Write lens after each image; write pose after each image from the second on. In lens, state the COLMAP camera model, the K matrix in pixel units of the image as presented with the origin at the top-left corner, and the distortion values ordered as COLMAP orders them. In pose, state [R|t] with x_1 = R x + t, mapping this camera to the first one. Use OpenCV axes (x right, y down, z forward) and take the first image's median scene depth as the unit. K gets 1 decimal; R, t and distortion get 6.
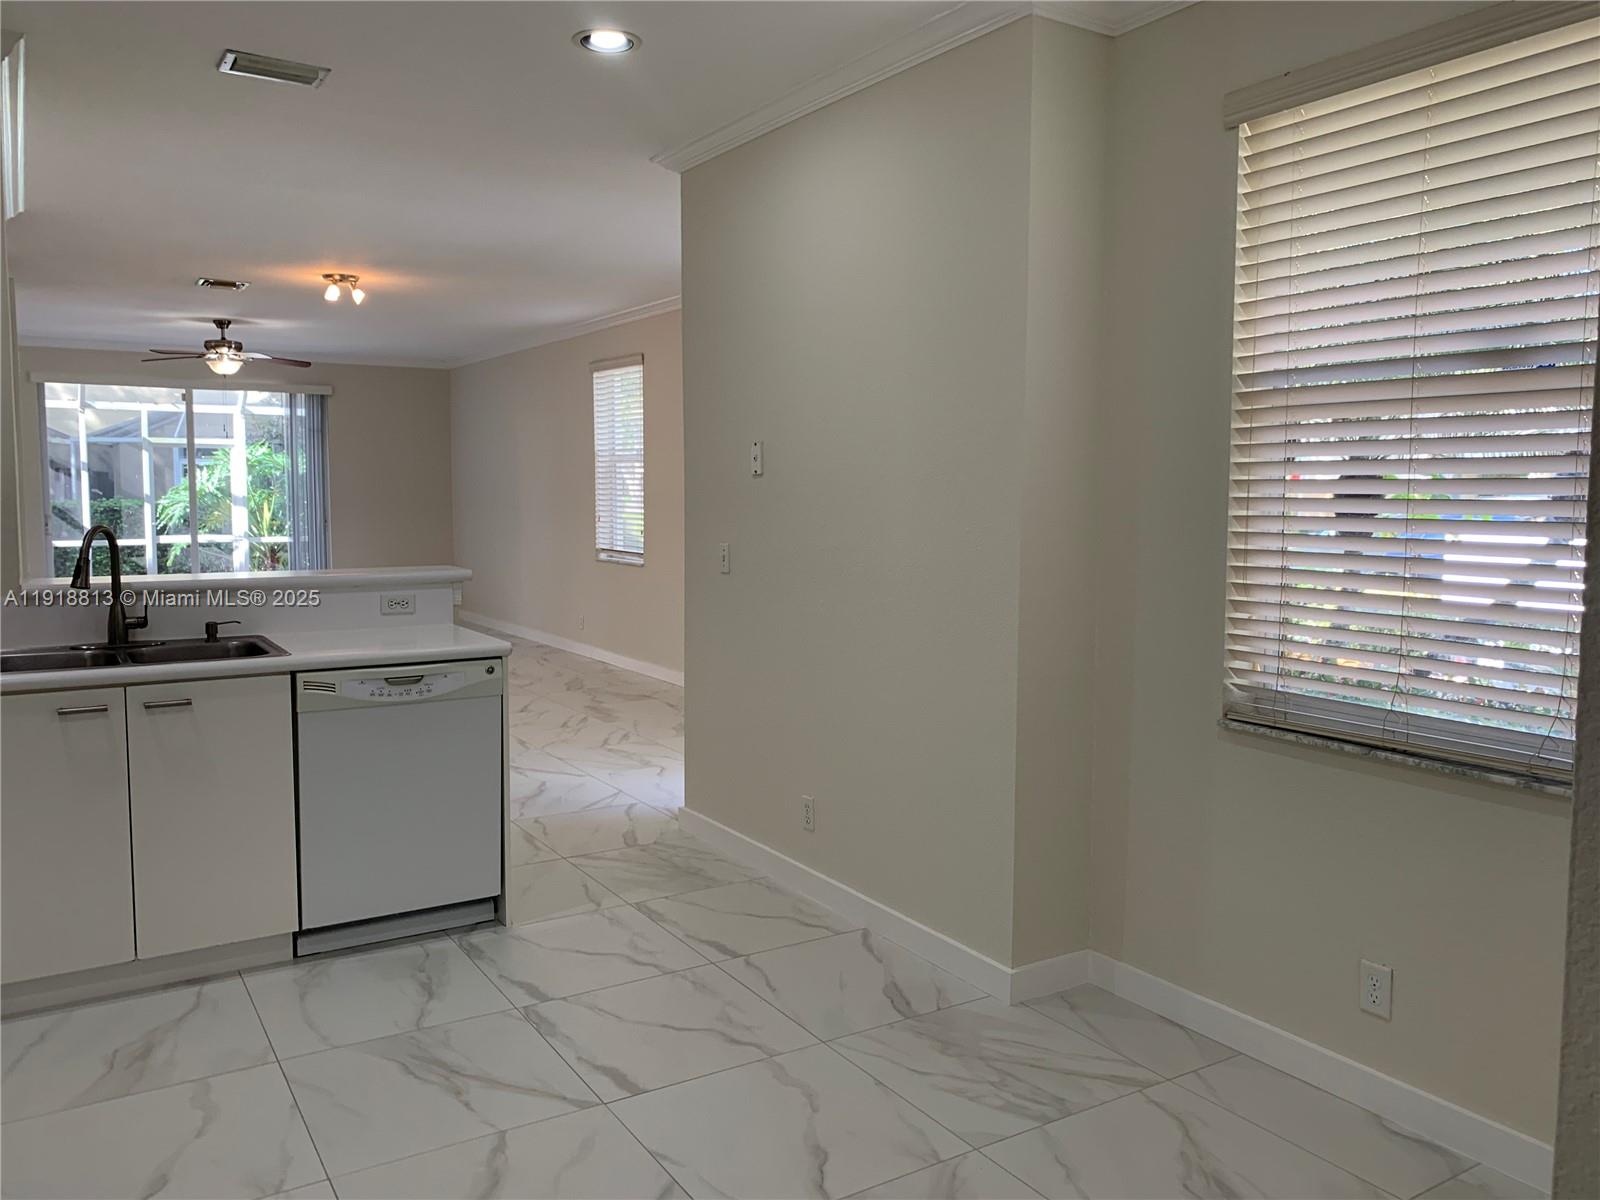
lens RADIAL K [[1218.7, 0, 800.0], [0, 1218.7, 600.0], [0, 0, 1]] dist [0.002433, -0.009081]
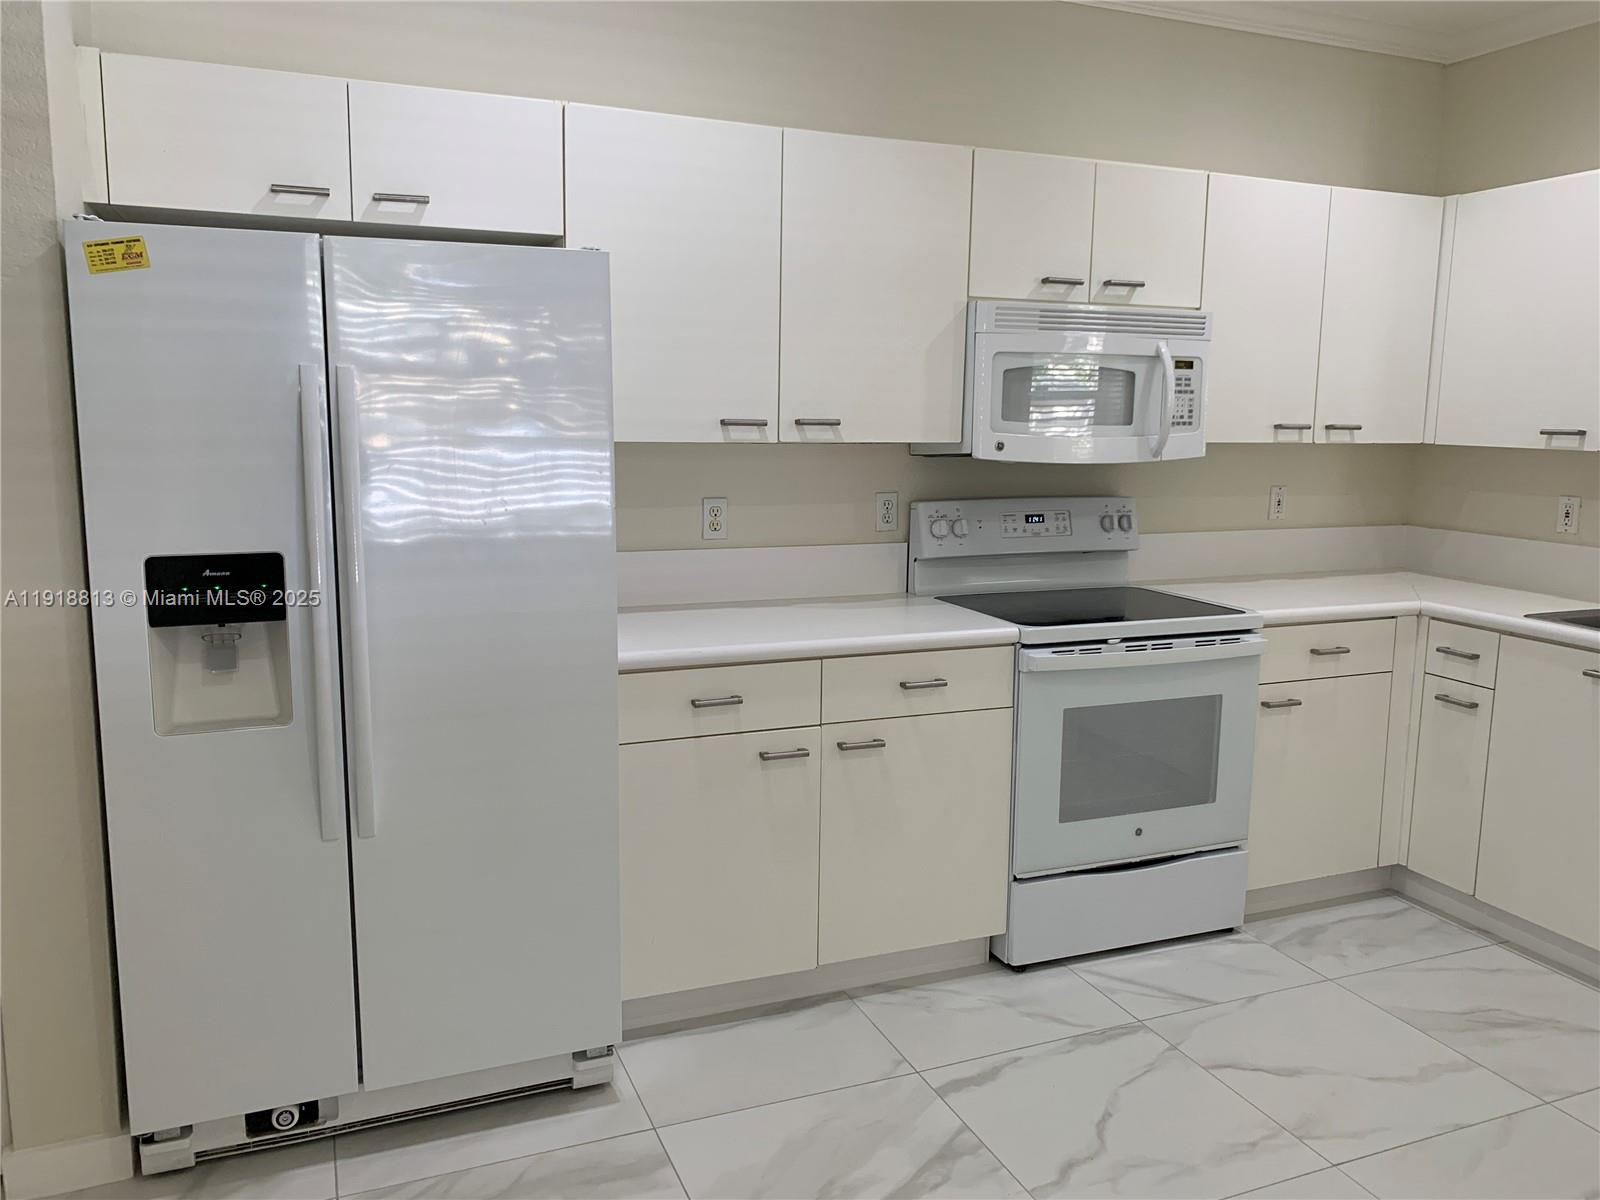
lens RADIAL K [[1195.2, 0, 800.0], [0, 1195.2, 600.0], [0, 0, 1]] dist [0.007696, 0.004330]
pose [[-0.171180, 0.148408, -0.973998, 0.334104], [-0.106590, 0.979998, 0.168055, -0.046356], [0.979457, 0.132586, -0.151937, 0.415339]]
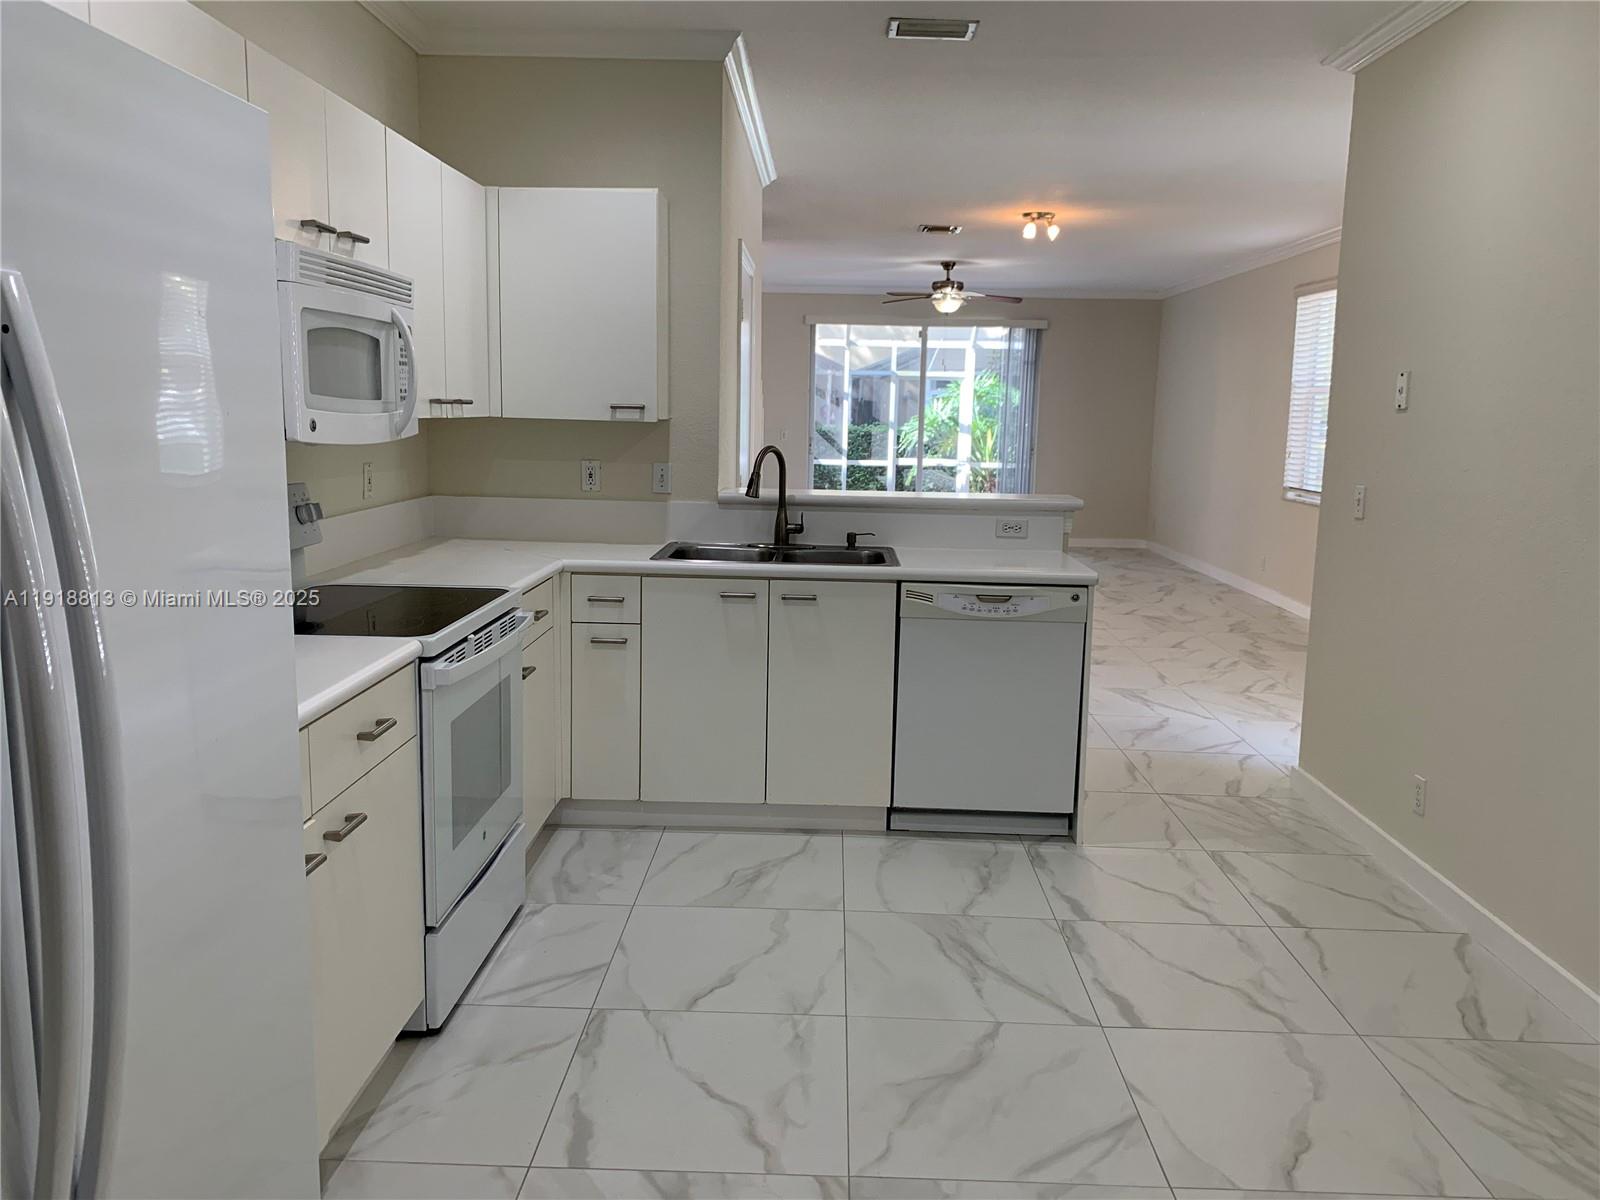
lens RADIAL K [[1211.6, 0, 800.0], [0, 1211.6, 600.0], [0, 0, 1]] dist [0.052269, -0.079046]
pose [[0.830501, 0.099828, -0.547999, 0.107155], [-0.069317, 0.994684, 0.076148, -0.002290], [0.552688, -0.025255, 0.833006, 0.010907]]
